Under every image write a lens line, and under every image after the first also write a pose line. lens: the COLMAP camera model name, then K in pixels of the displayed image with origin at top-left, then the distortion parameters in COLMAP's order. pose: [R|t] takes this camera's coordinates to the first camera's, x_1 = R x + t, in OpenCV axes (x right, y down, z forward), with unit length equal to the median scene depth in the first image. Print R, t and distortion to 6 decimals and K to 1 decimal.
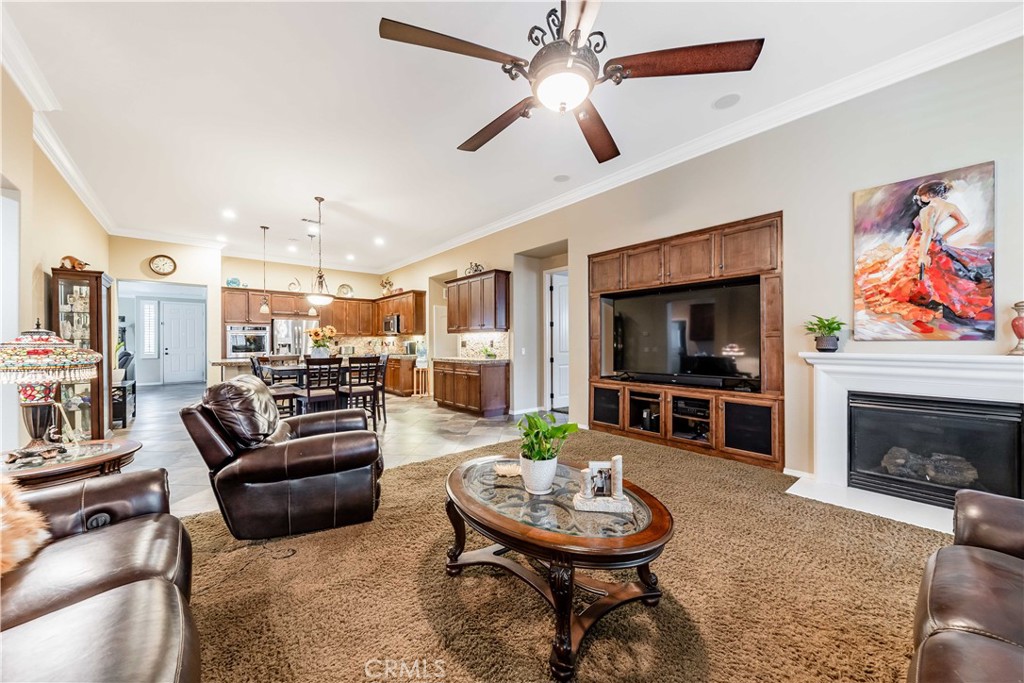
lens RADIAL K [[366.7, 0, 512.0], [0, 366.7, 341.5], [0, 0, 1]] dist [0.000594, -0.000028]
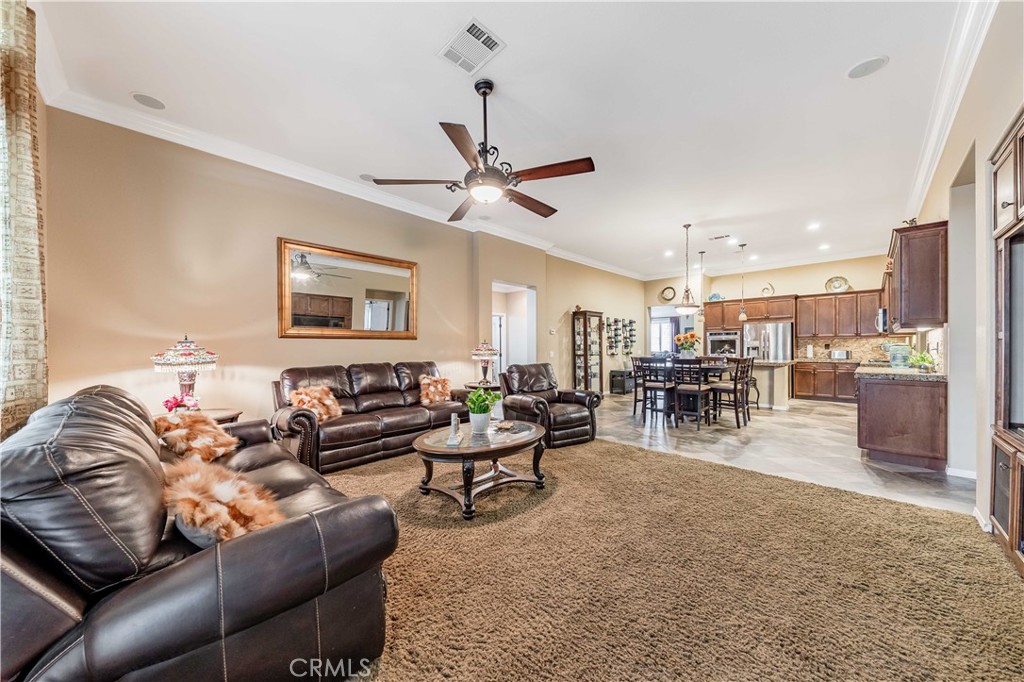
lens RADIAL K [[358.8, 0, 506.8], [0, 358.8, 349.2], [0, 0, 1]] dist [0.000034, -0.000048]
pose [[0.057724, 0.008960, -0.998292, 0.487393], [0.006402, 0.999936, 0.009345, -0.001705], [0.998312, -0.006931, 0.057663, 0.277890]]
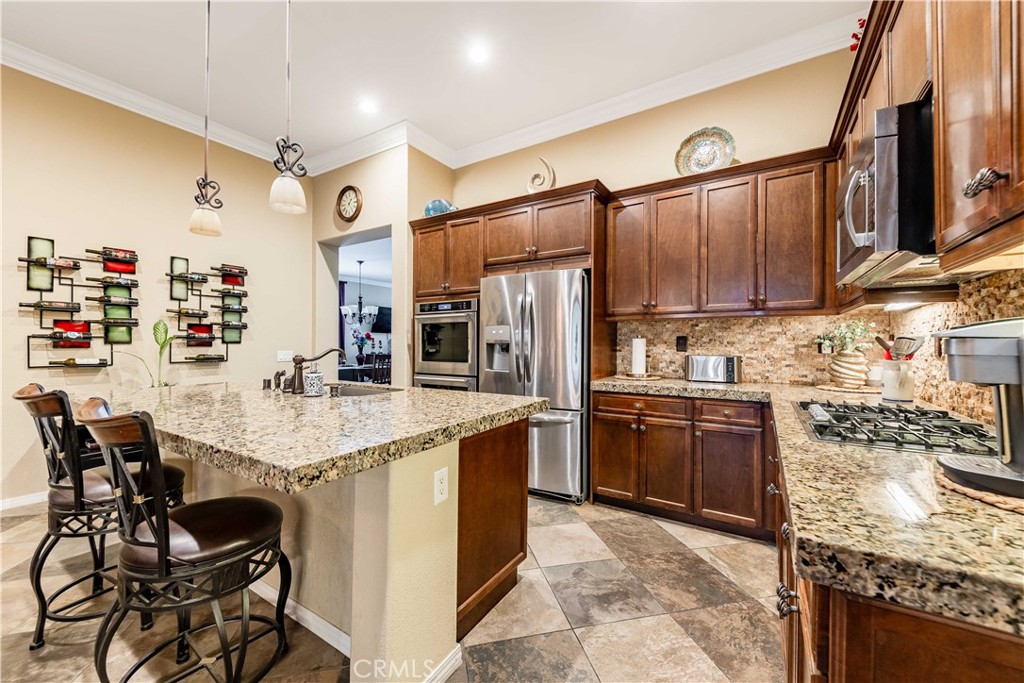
lens RADIAL K [[388.2, 0, 513.8], [0, 388.2, 349.5], [0, 0, 1]] dist [0.002594, -0.004689]
pose [[0.280470, 0.022204, -0.959606, -0.308028], [-0.003994, 0.999751, 0.021965, 0.005462], [0.959855, -0.002327, 0.280488, 1.143235]]
